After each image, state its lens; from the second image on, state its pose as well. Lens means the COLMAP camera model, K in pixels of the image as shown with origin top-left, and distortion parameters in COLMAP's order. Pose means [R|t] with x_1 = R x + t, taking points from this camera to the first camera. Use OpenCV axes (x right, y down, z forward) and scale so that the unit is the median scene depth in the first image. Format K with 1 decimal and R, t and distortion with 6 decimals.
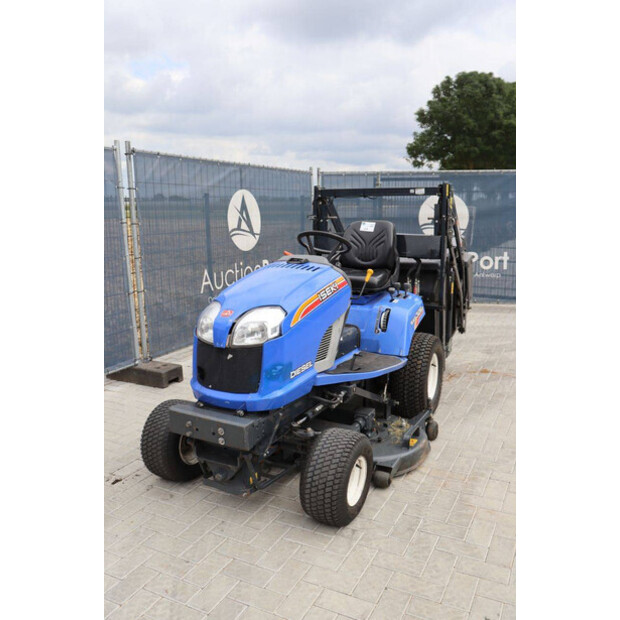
lens RADIAL K [[832.0, 0, 310.0], [0, 832.0, 310.0], [0, 0, 1]] dist [0.045673, 0.057852]
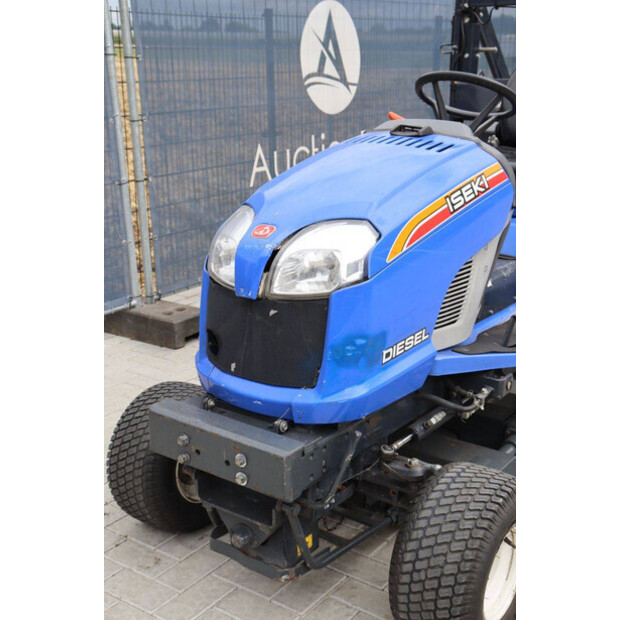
lens RADIAL K [[933.1, 0, 310.0], [0, 933.1, 310.0], [0, 0, 1]] dist [0.086250, 0.108829]
pose [[0.985859, 0.052218, -0.159235, 0.022464], [-0.032888, 0.992022, 0.121697, -0.018466], [0.164320, -0.114739, 0.979711, 0.430209]]
